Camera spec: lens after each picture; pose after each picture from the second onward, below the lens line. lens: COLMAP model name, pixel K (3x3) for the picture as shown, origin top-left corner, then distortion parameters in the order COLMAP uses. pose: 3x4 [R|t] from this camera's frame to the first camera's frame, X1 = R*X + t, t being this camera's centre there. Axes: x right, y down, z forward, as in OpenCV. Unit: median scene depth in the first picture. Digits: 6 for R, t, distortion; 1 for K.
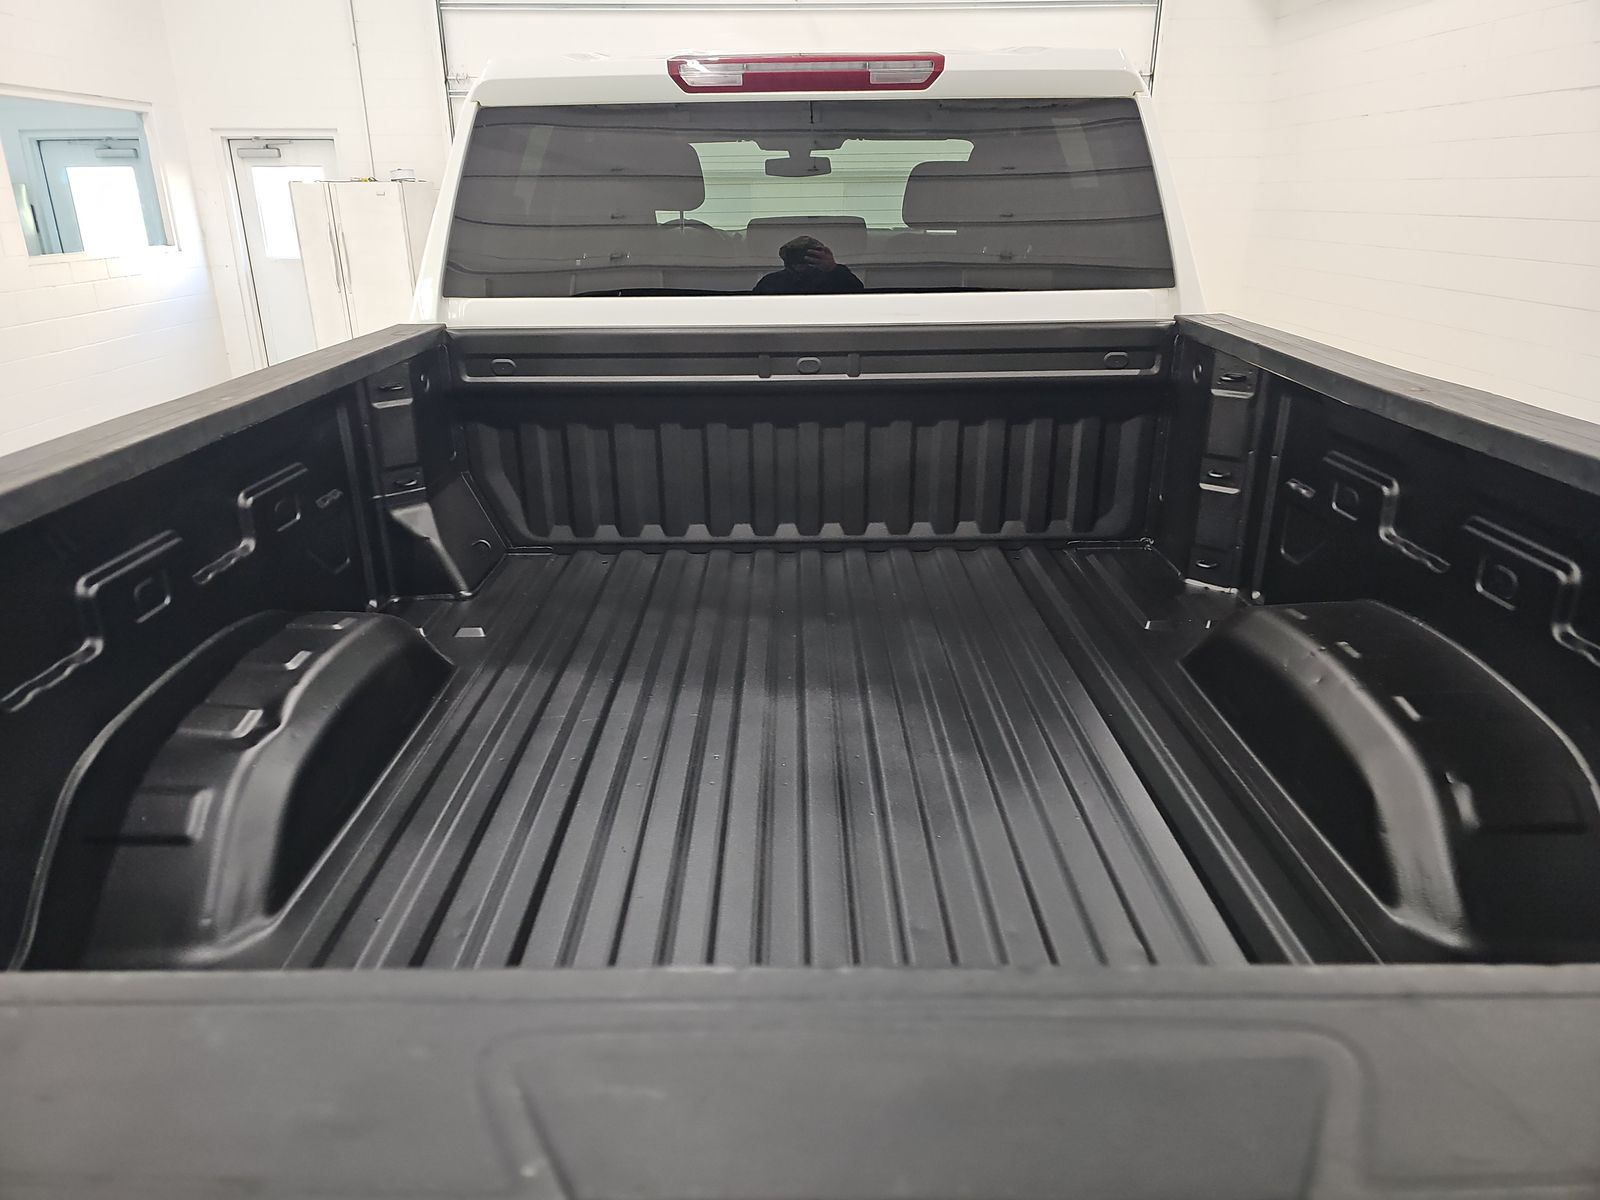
lens RADIAL K [[1069.7, 0, 800.0], [0, 1069.7, 600.0], [0, 0, 1]] dist [0.049717, -0.044766]
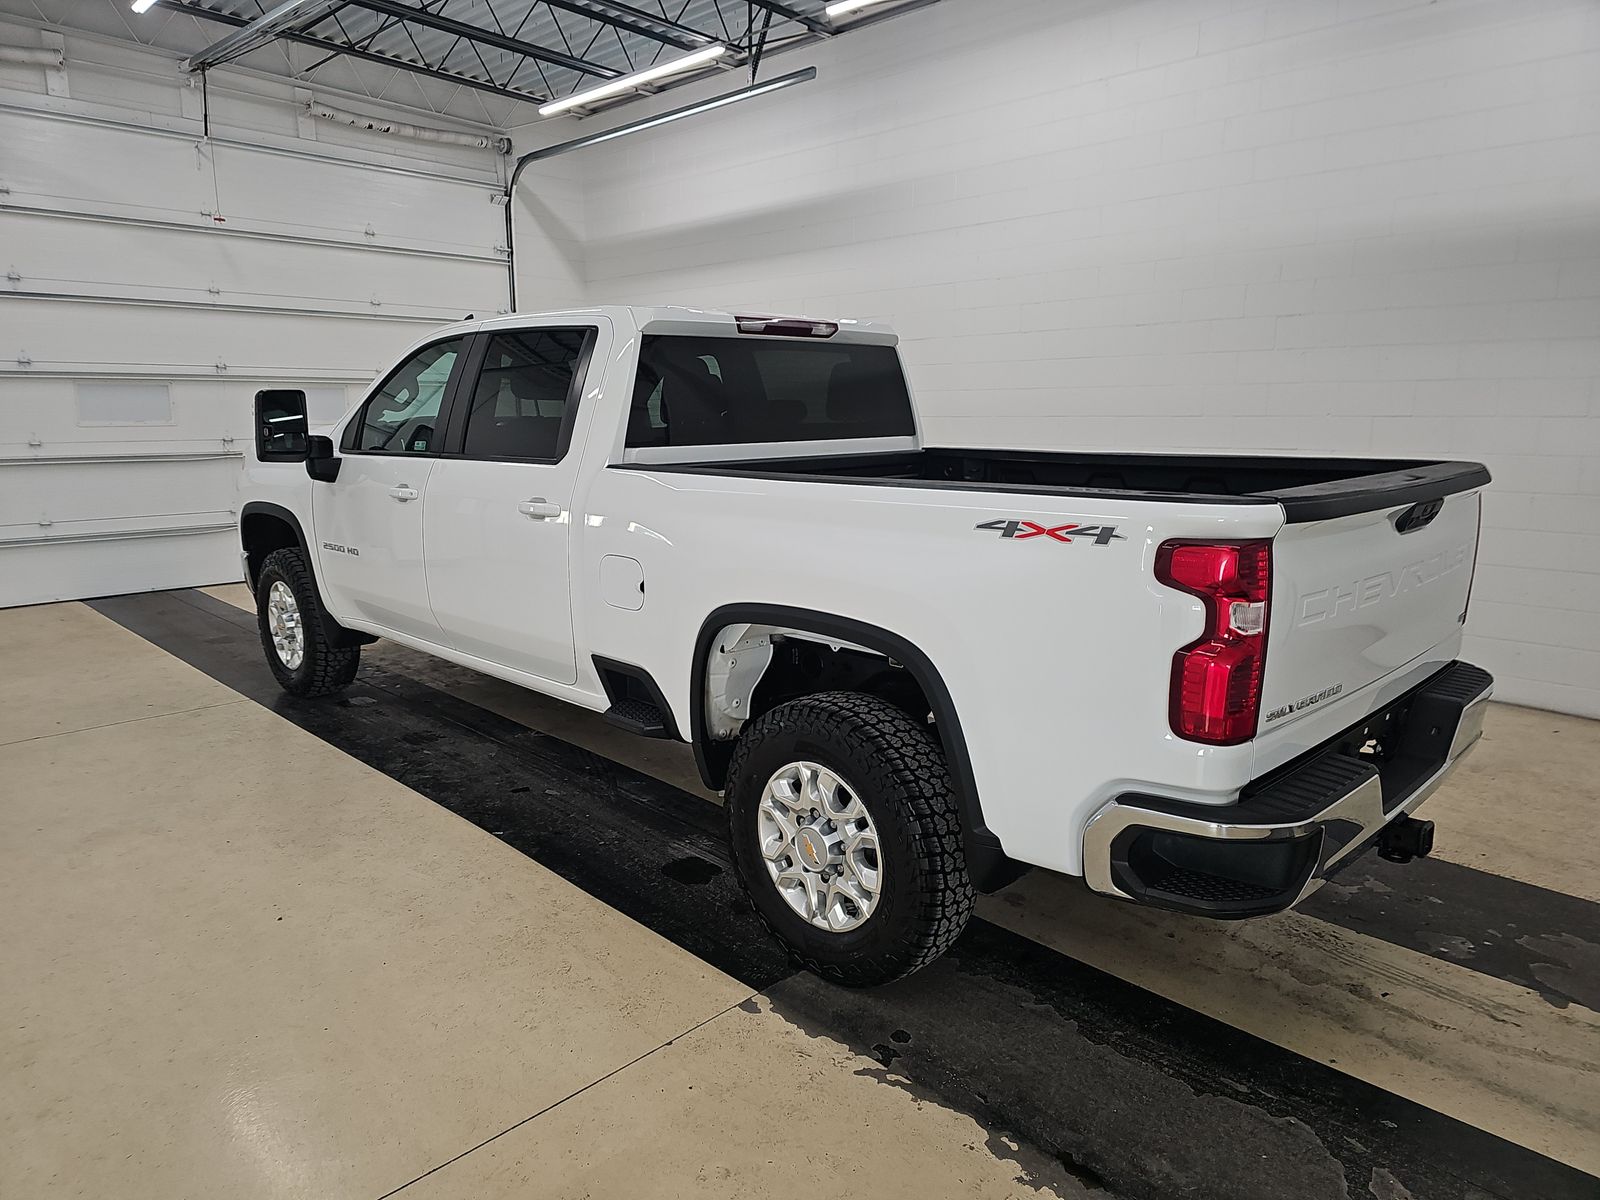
lens RADIAL K [[1044.4, 0, 787.3], [0, 1044.4, 605.8], [0, 0, 1]] dist [0.049797, -0.045966]
pose [[0.712966, -0.127513, 0.689507, -0.975246], [0.244809, 0.966716, -0.074360, 0.086376], [-0.657075, 0.221813, 0.720452, -0.152472]]
